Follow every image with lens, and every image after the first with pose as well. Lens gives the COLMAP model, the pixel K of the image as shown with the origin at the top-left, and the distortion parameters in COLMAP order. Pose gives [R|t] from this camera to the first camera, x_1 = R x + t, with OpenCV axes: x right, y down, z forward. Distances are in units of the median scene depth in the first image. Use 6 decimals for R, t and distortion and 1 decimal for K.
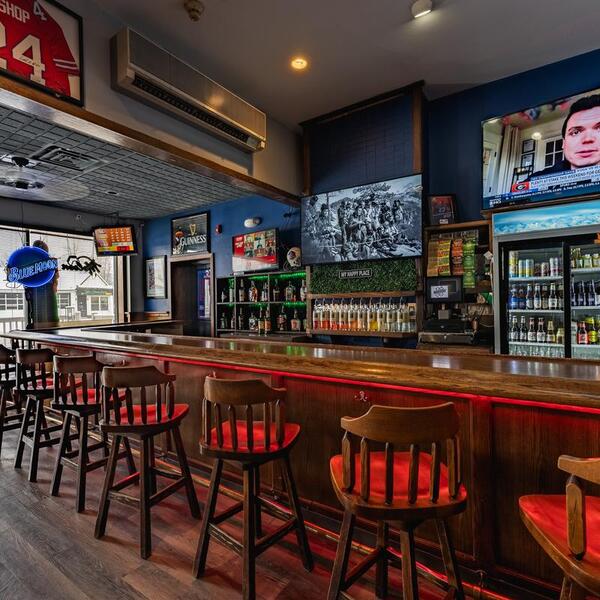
lens RADIAL K [[360.2, 0, 297.3], [0, 360.2, 302.2], [0, 0, 1]] dist [-0.000654, -0.000453]
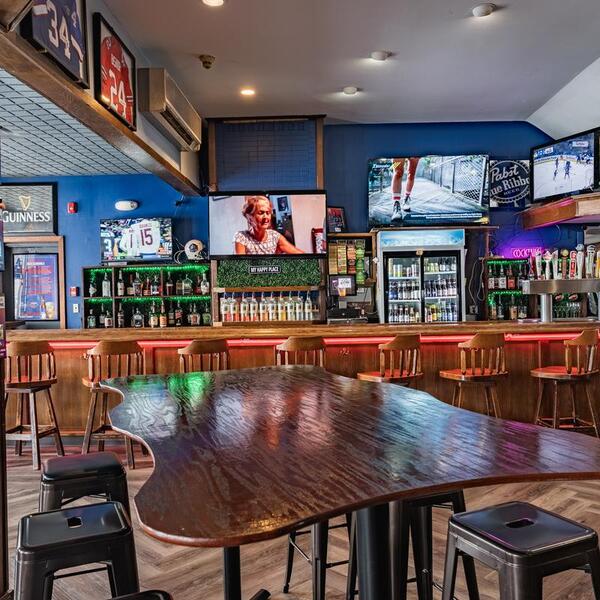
lens RADIAL K [[634.7, 0, 300.0], [0, 634.7, 300.0], [0, 0, 1]] dist [0.009845, 0.000099]
pose [[0.835871, -0.004894, 0.548905, -0.949017], [0.006922, 0.999975, -0.001625, 0.020250], [-0.548883, 0.005158, 0.835883, -0.786248]]
